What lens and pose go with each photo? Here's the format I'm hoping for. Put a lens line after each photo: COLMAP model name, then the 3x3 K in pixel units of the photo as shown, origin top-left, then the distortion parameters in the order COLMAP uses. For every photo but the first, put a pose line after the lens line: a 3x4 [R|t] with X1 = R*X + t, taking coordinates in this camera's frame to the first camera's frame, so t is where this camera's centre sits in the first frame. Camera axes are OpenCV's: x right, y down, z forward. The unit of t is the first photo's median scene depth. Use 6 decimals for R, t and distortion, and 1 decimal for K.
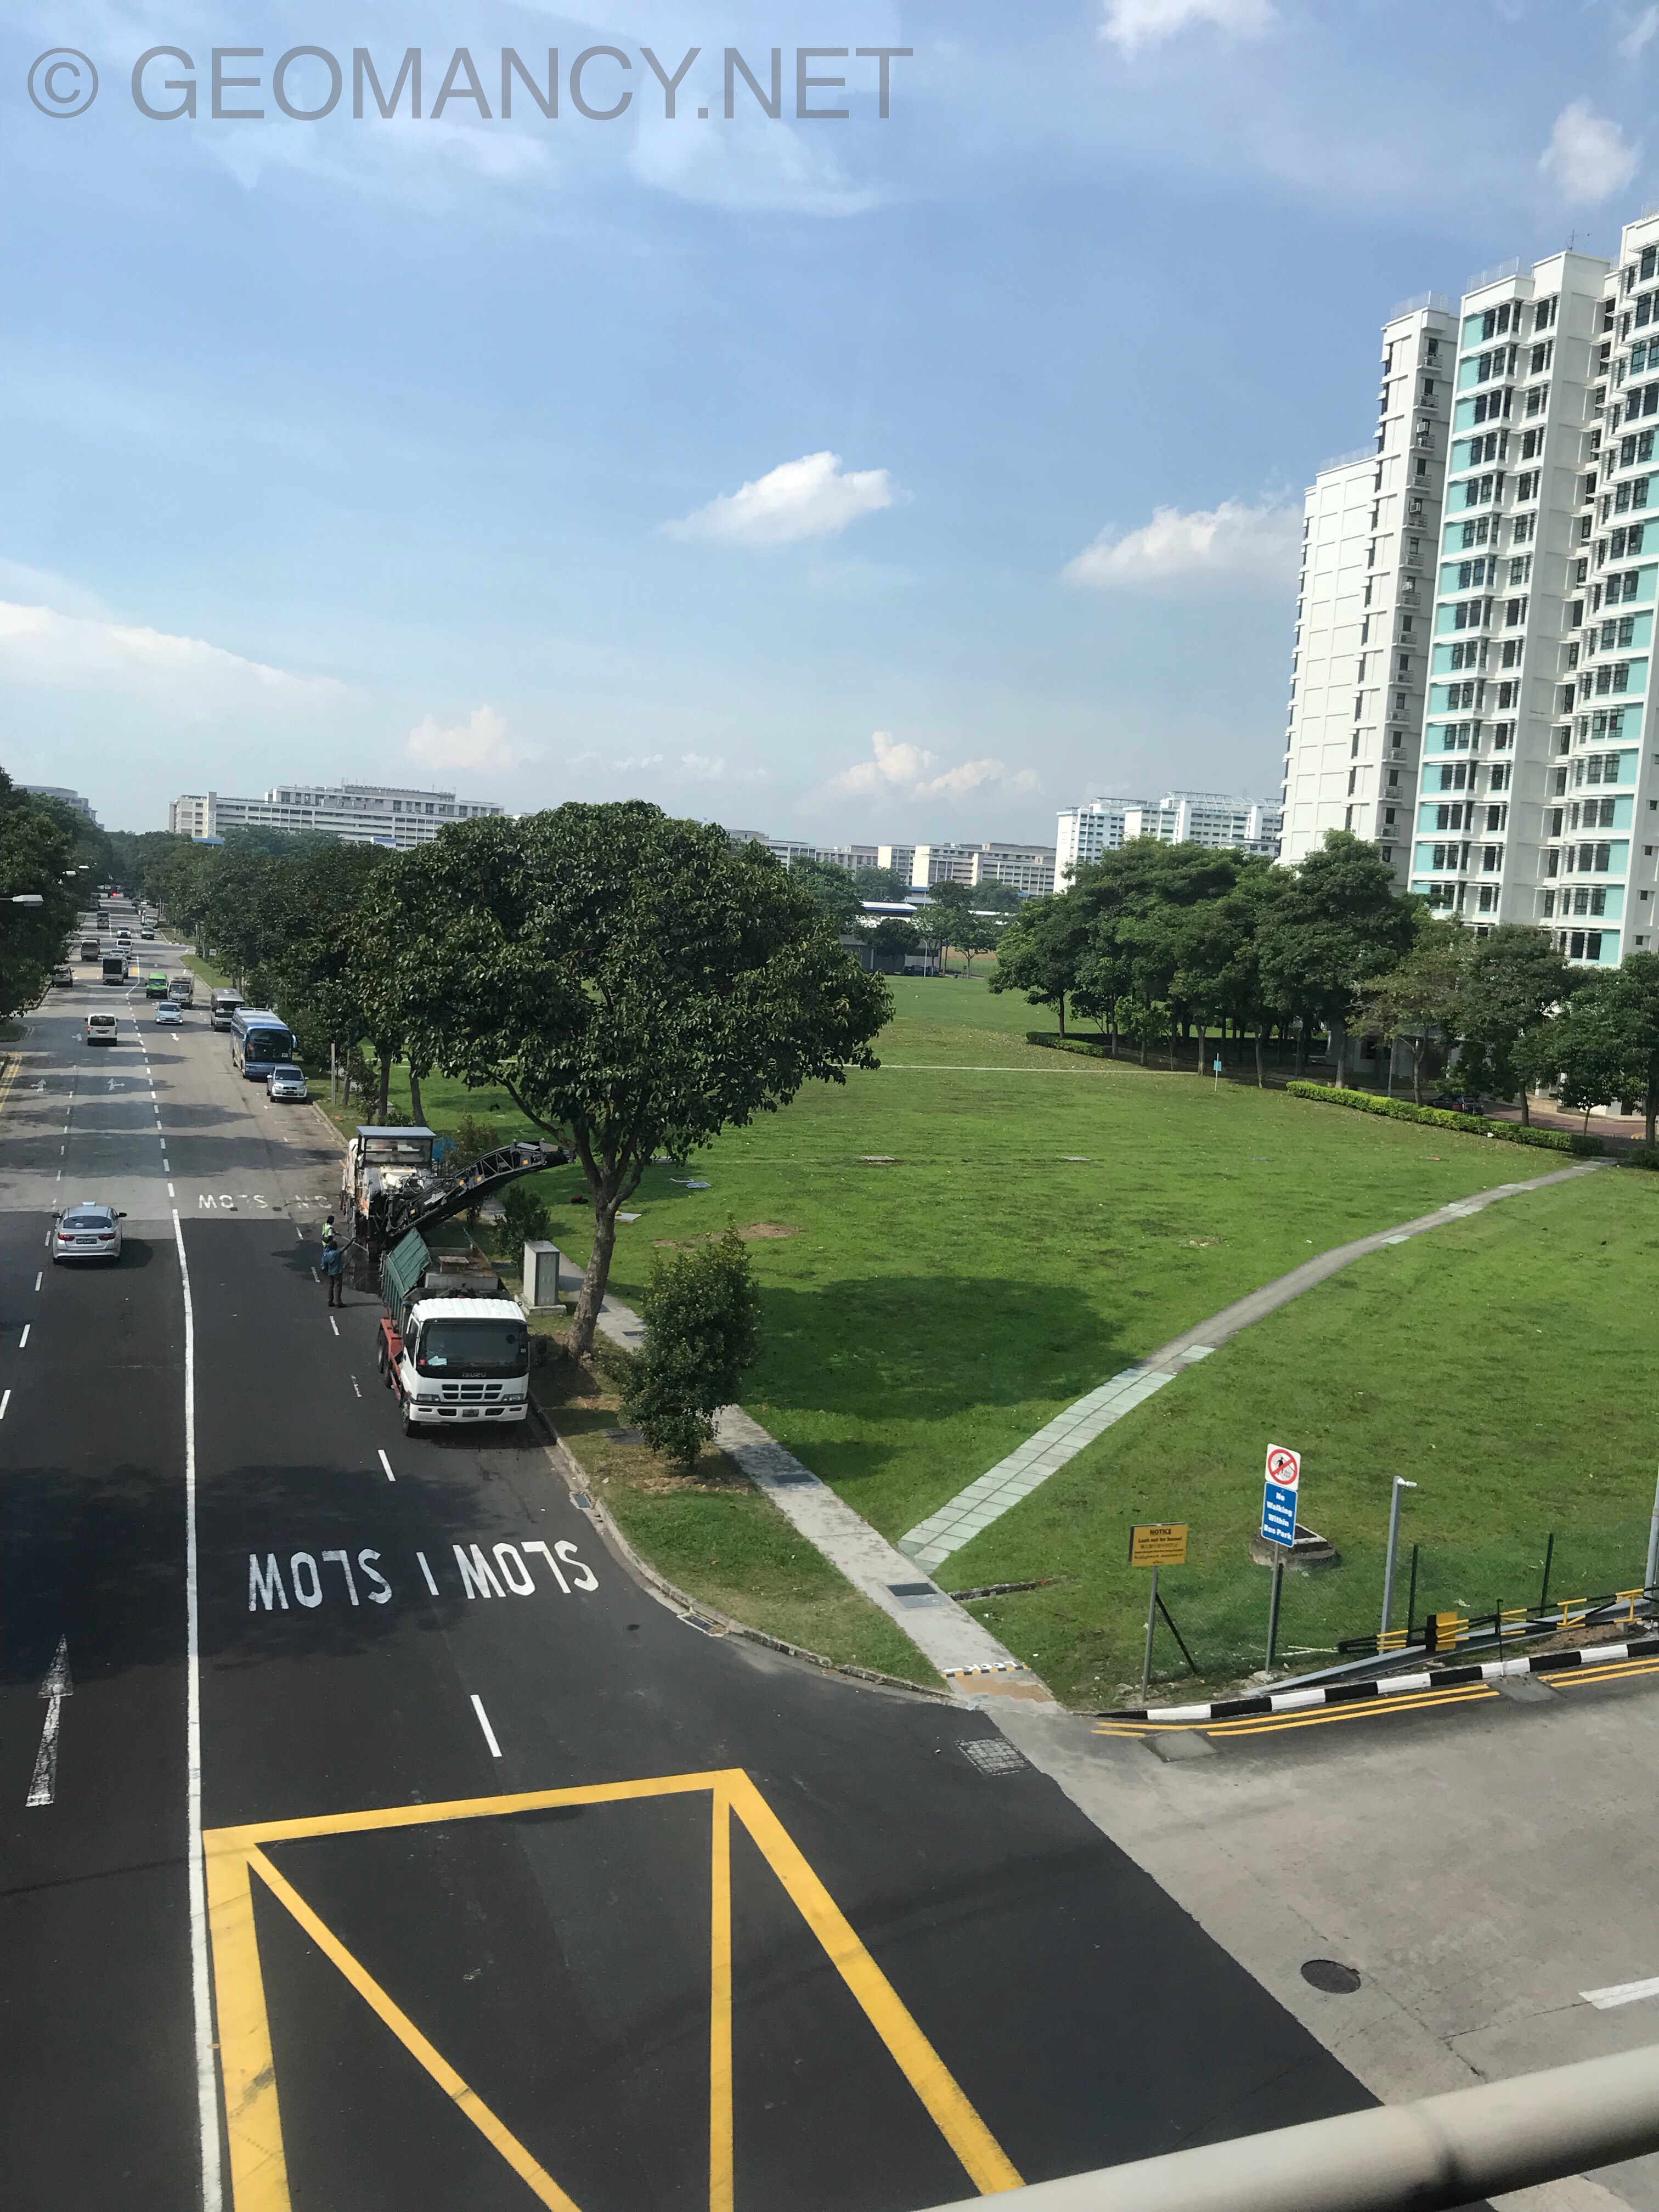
lens RADIAL K [[1817.5, 0, 821.8], [0, 1817.5, 1091.2], [0, 0, 1]] dist [0.007504, -0.013275]
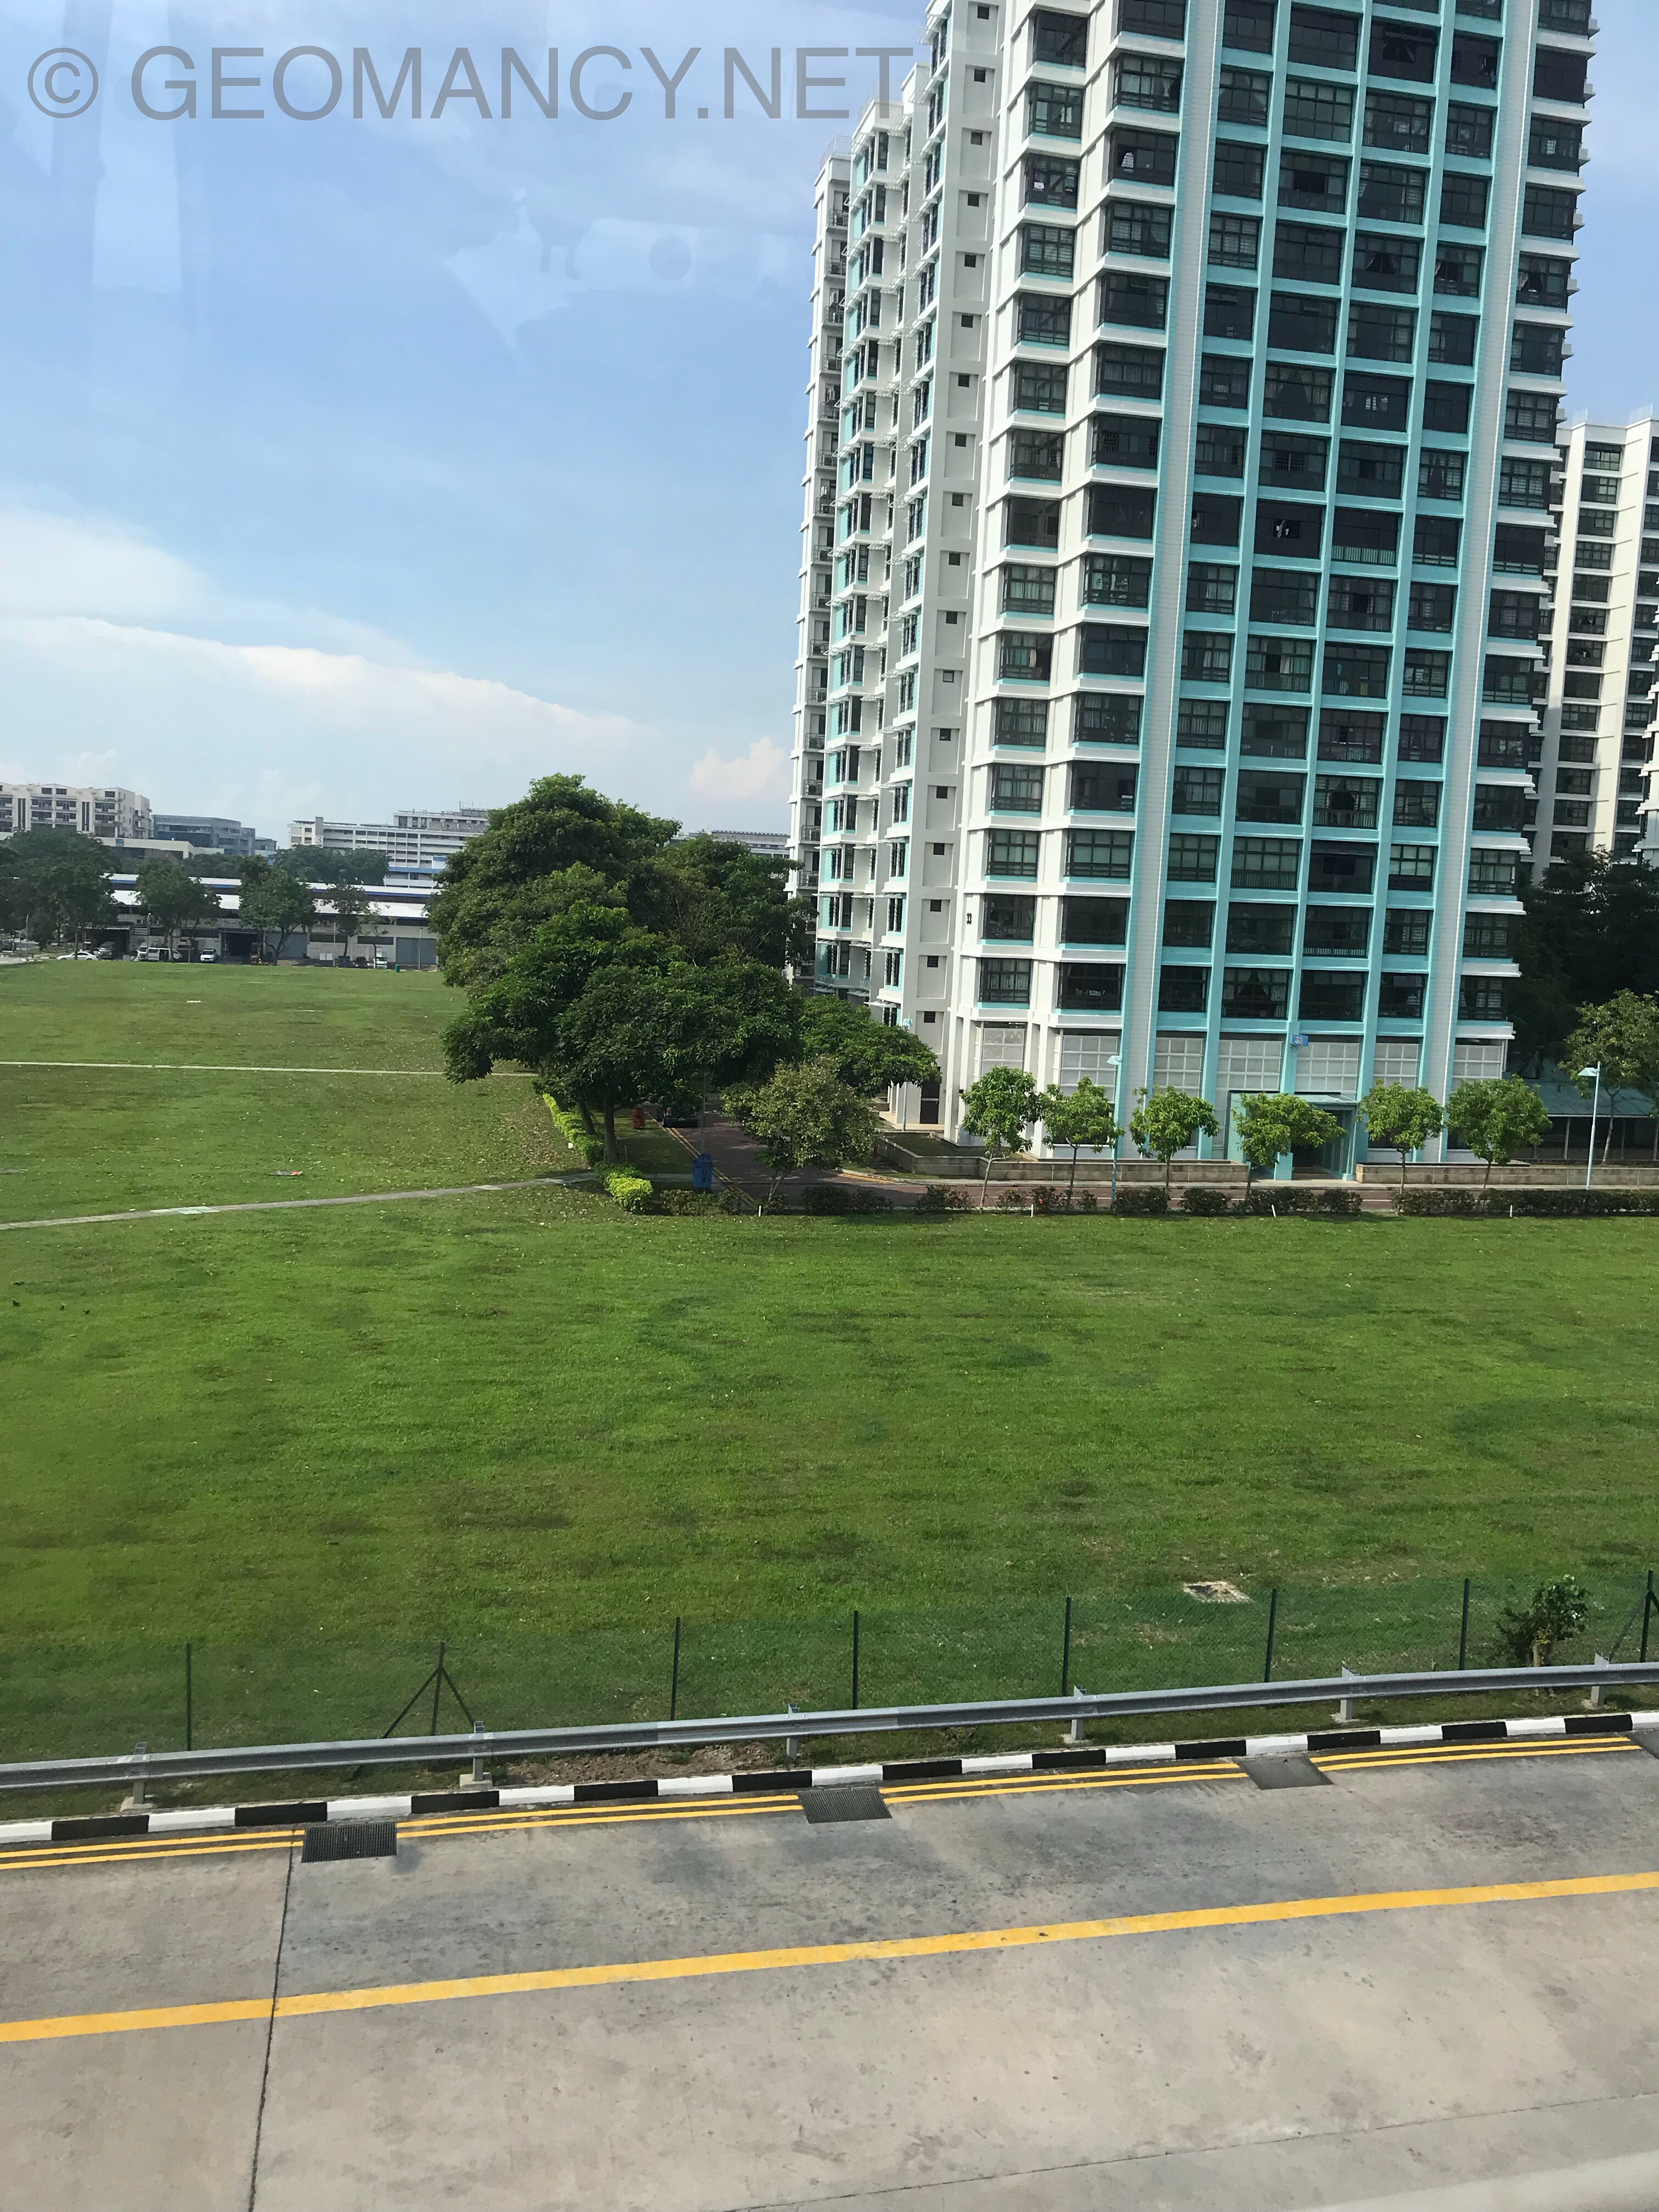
lens RADIAL K [[1794.8, 0, 832.1], [0, 1794.8, 1115.5], [0, 0, 1]] dist [0.000305, 0.018636]
pose [[0.988768, 0.001183, -0.149451, 0.523988], [-0.000922, 0.999998, 0.001815, 0.008290], [0.149453, -0.001657, 0.988767, 0.213755]]
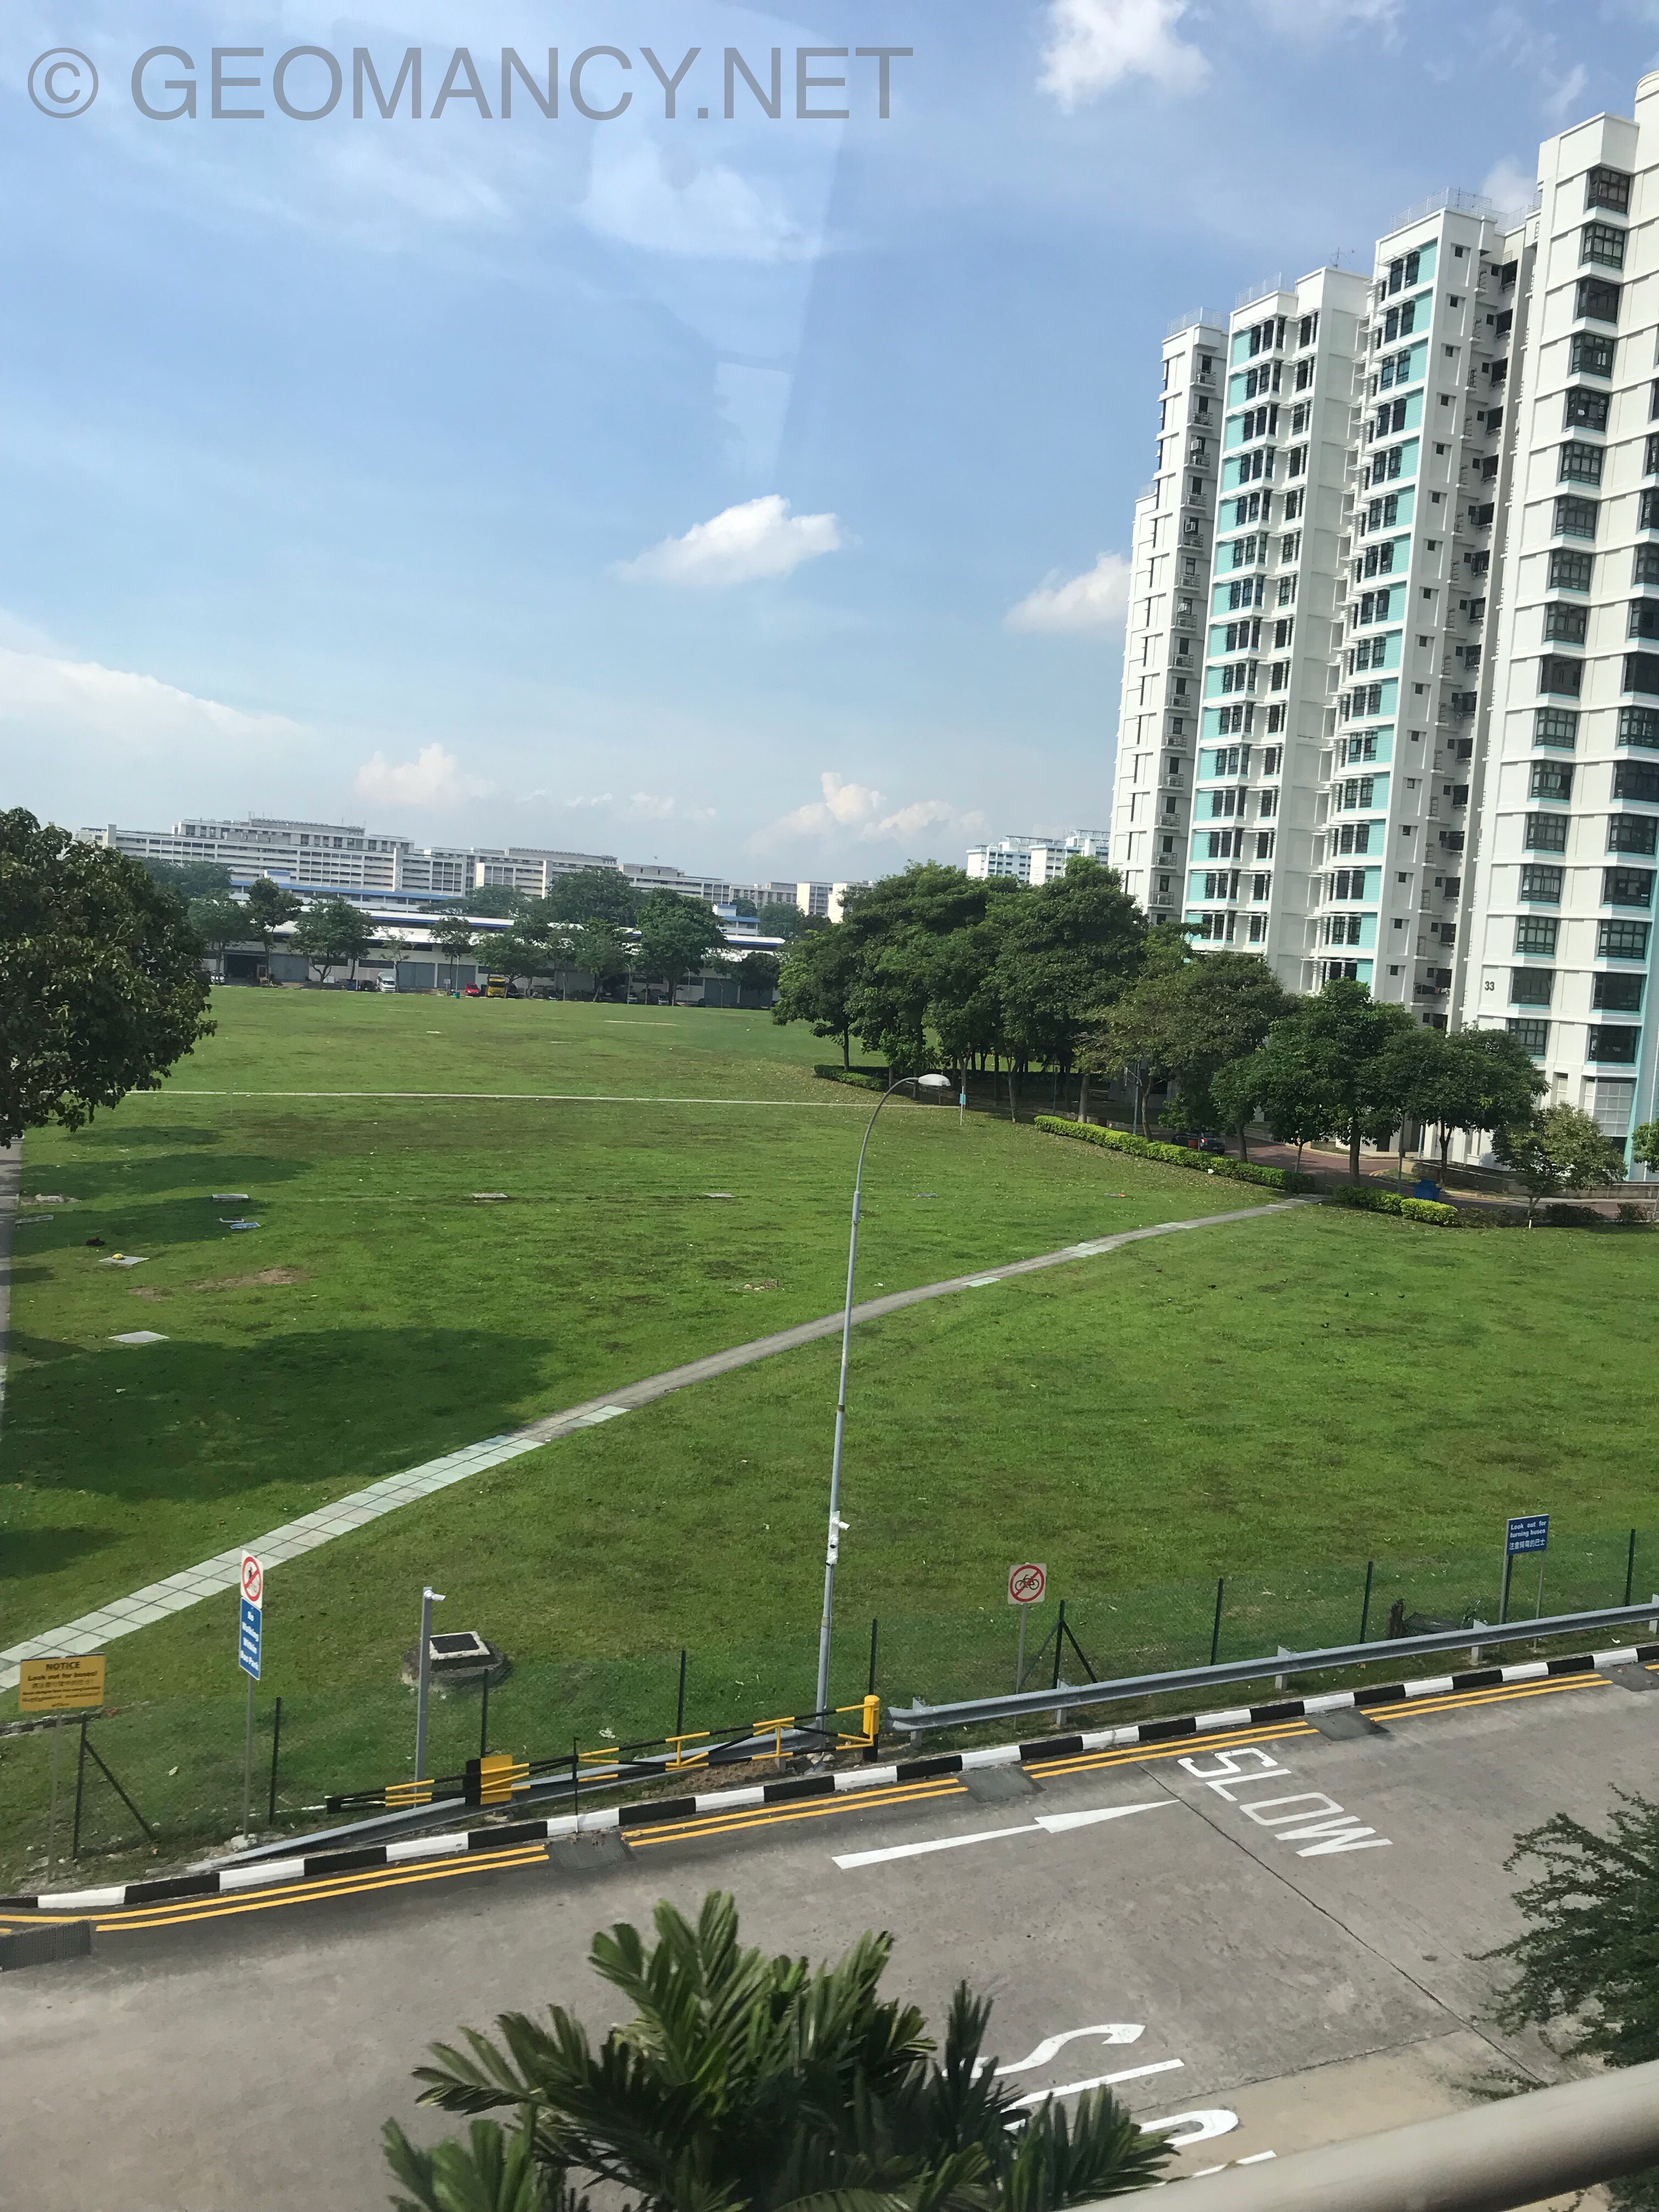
lens RADIAL K [[1817.1, 0, 833.3], [0, 1817.1, 1101.9], [0, 0, 1]] dist [-0.015420, 0.044418]
pose [[0.999434, 0.001804, 0.033597, 0.119748], [-0.001275, 0.999875, -0.015762, 0.002419], [-0.033621, 0.015710, 0.999311, 0.048206]]
